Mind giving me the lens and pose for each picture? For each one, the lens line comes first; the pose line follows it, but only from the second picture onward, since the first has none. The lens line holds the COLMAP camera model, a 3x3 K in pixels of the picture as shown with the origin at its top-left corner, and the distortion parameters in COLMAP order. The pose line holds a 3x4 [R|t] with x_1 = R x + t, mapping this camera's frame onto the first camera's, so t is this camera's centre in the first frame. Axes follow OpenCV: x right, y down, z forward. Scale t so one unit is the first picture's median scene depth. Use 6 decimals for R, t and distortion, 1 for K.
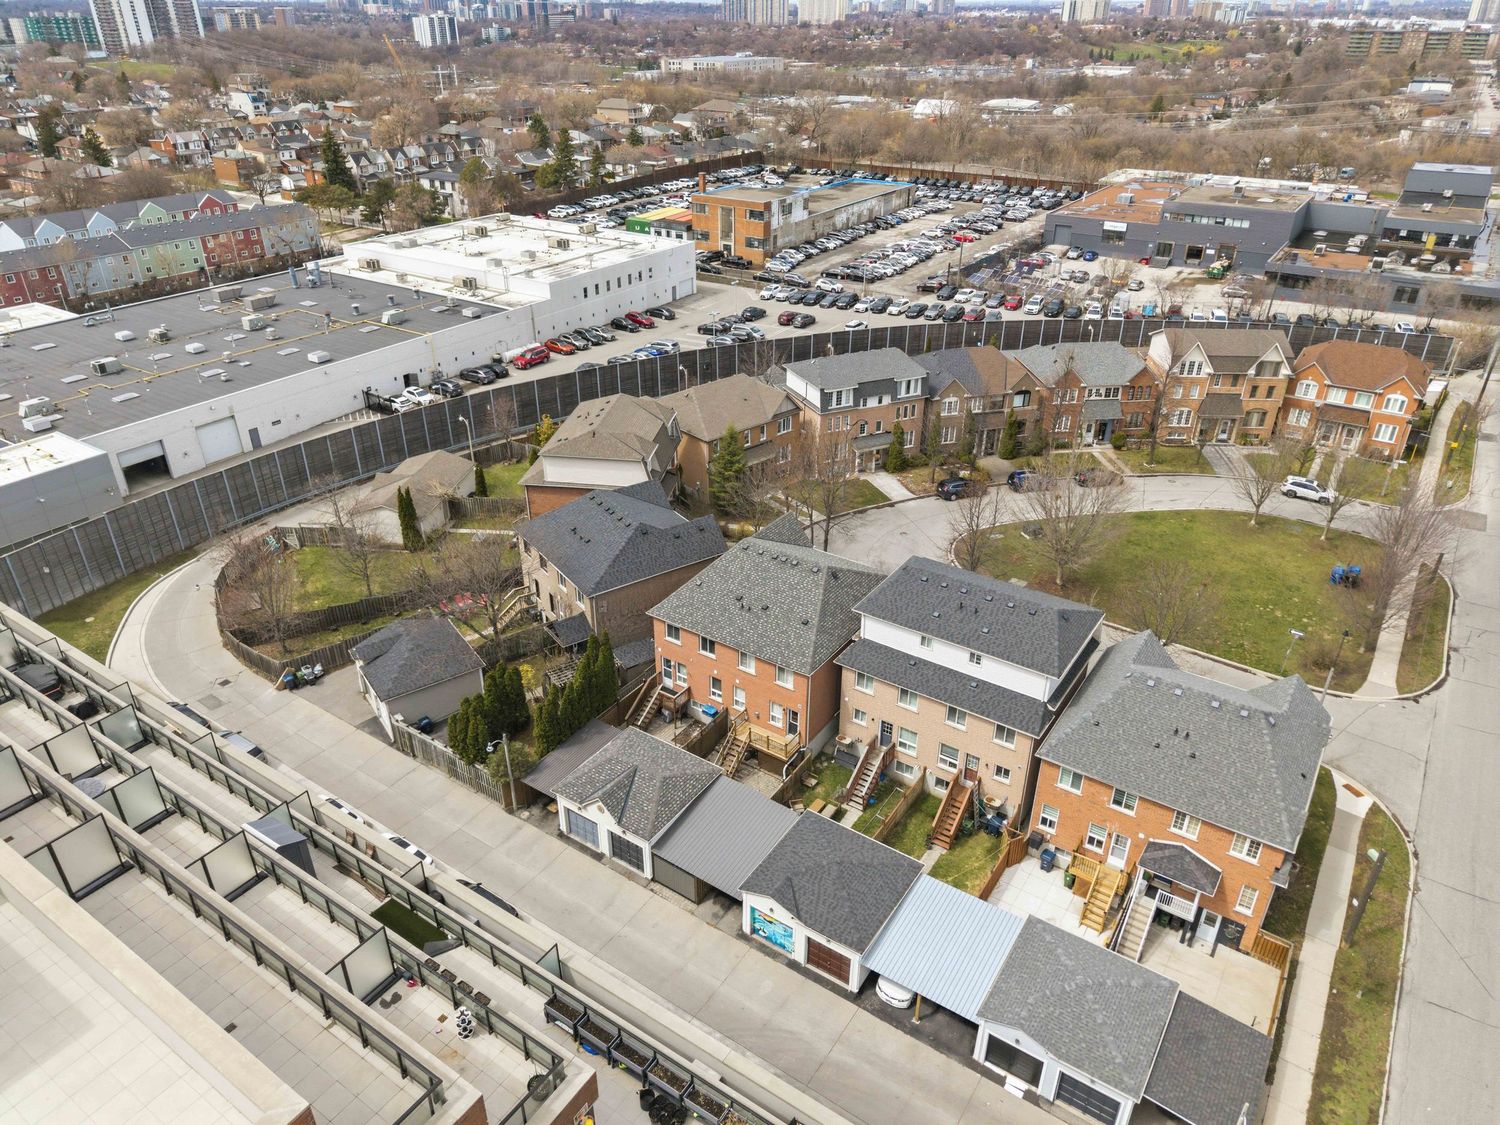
lens RADIAL K [[1005.8, 0, 746.6], [0, 1005.8, 565.5], [0, 0, 1]] dist [0.036791, -0.028342]
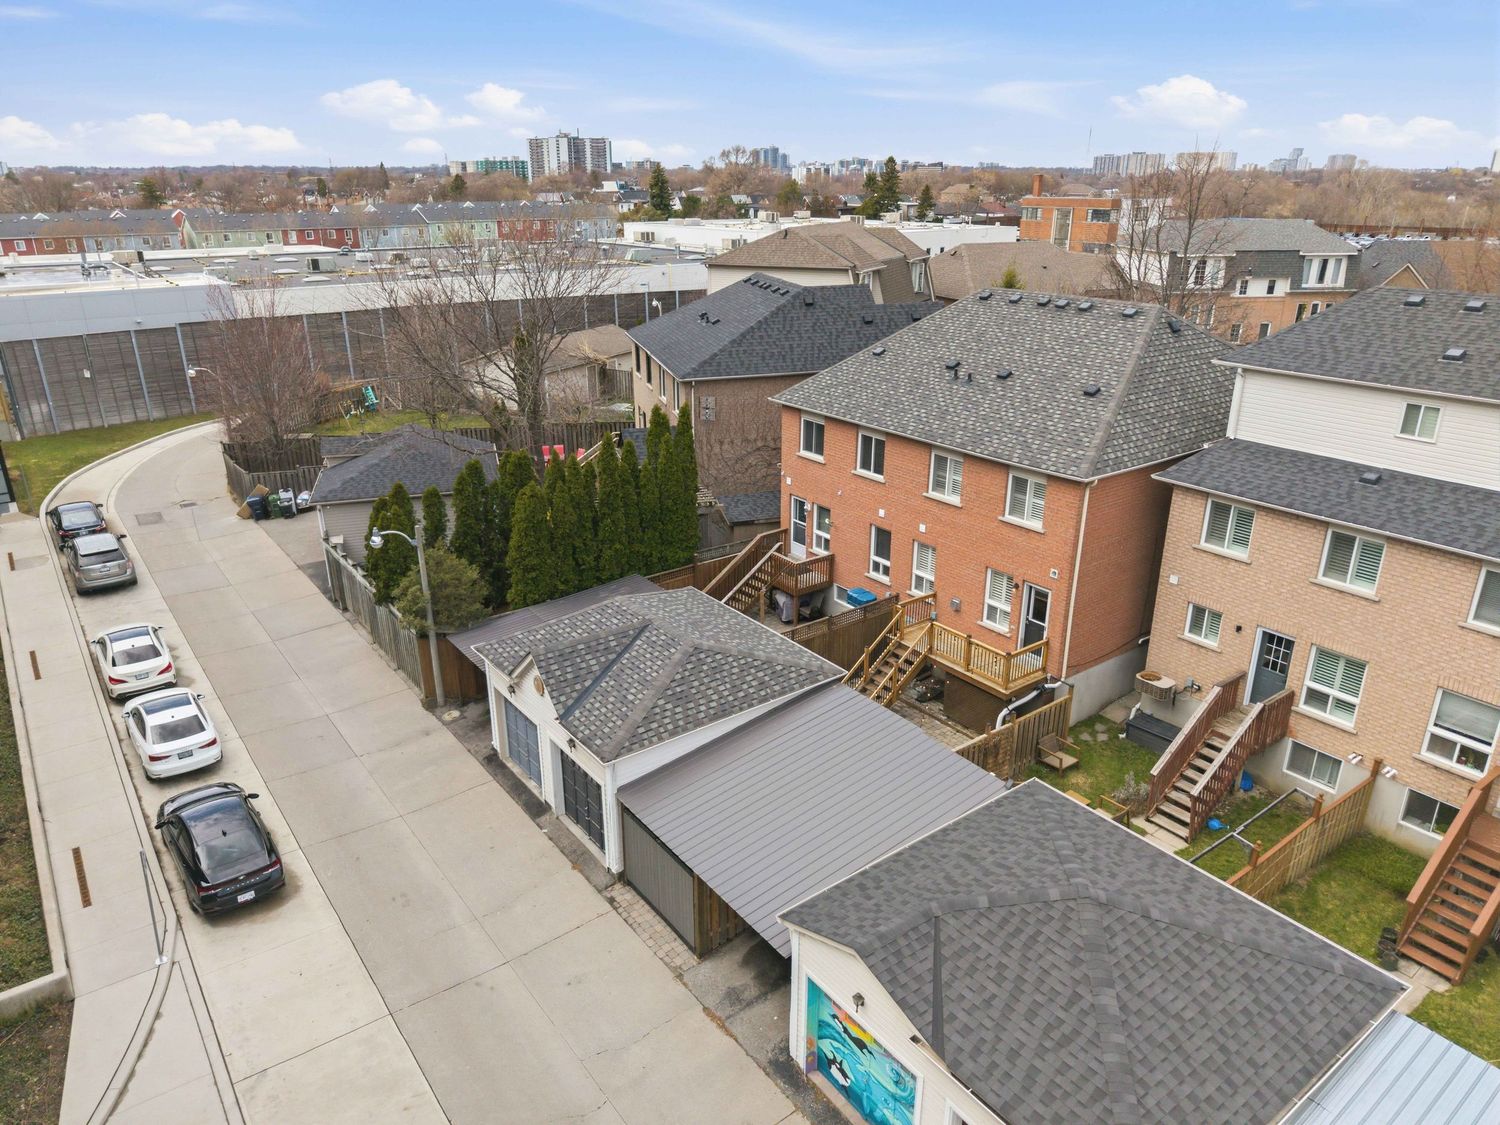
lens RADIAL K [[1005.8, 0, 740.9], [0, 1005.8, 572.4], [0, 0, 1]] dist [0.036791, -0.028342]
pose [[0.944874, 0.116947, -0.305837, 0.058441], [-0.155451, 0.982284, -0.104654, 0.205526], [0.288180, 0.146427, 0.946315, 0.554556]]
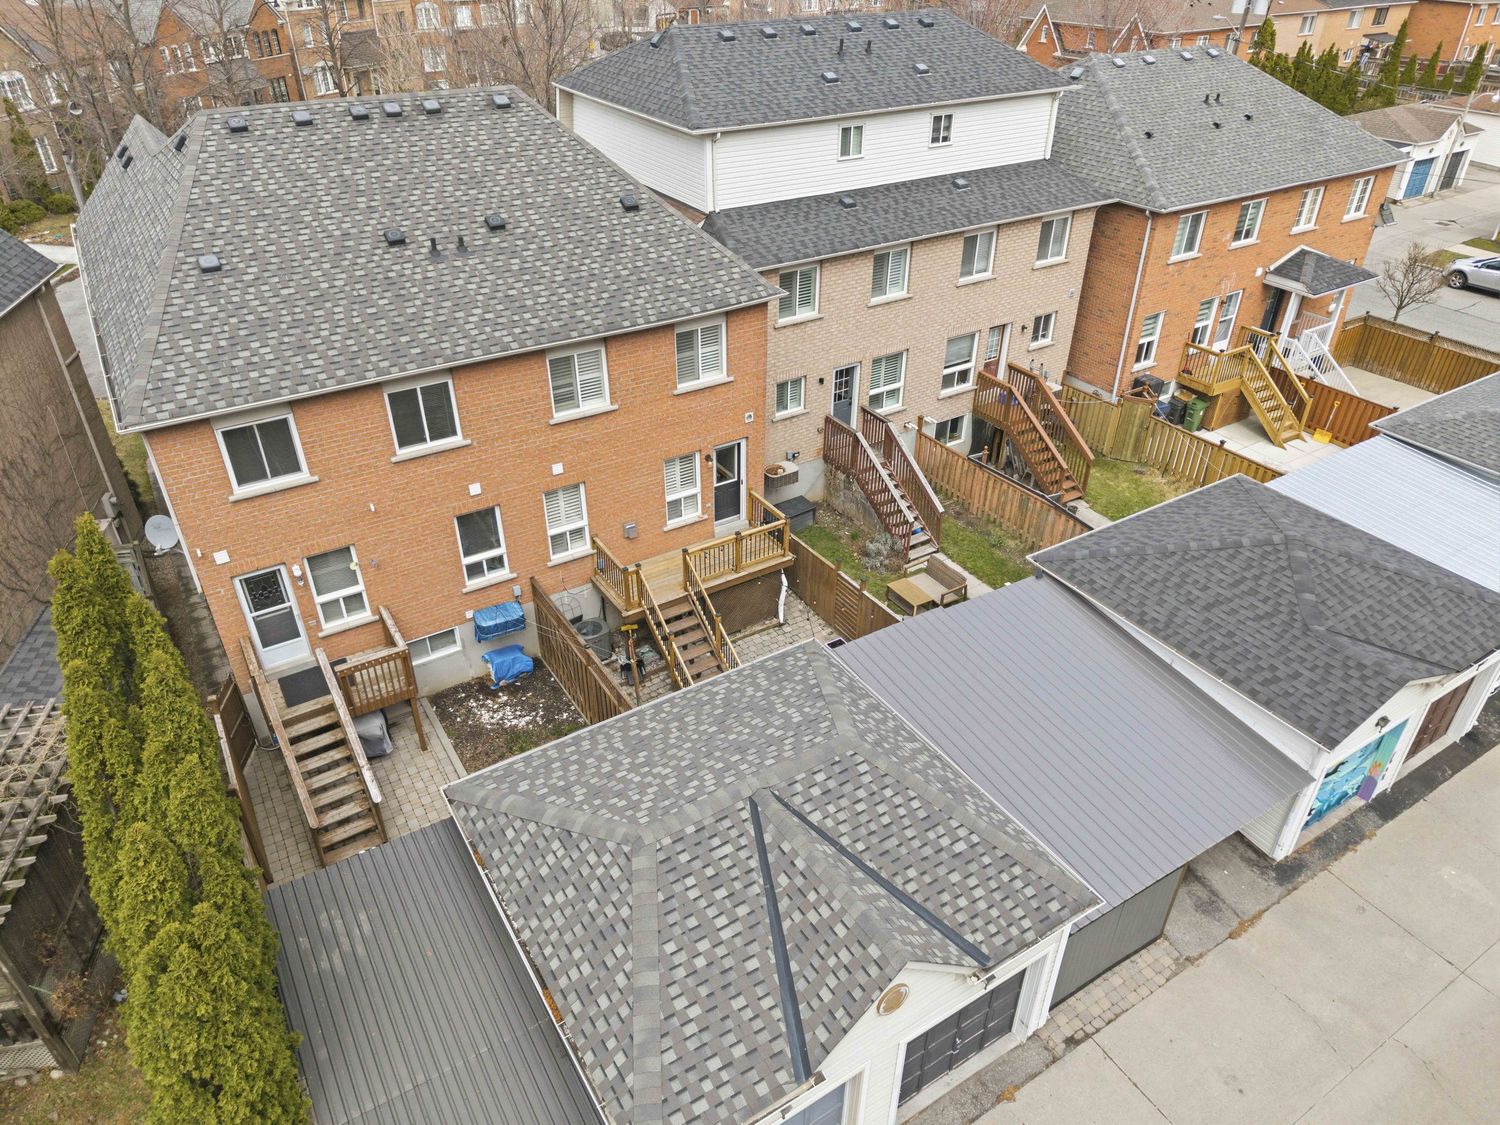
lens RADIAL K [[1005.8, 0, 749.3], [0, 1005.8, 570.2], [0, 0, 1]] dist [0.036791, -0.028342]
pose [[0.393357, -0.509622, 0.765216, -0.259475], [0.437447, 0.835806, 0.331765, 0.064586], [-0.808647, 0.204239, 0.551703, 0.807054]]
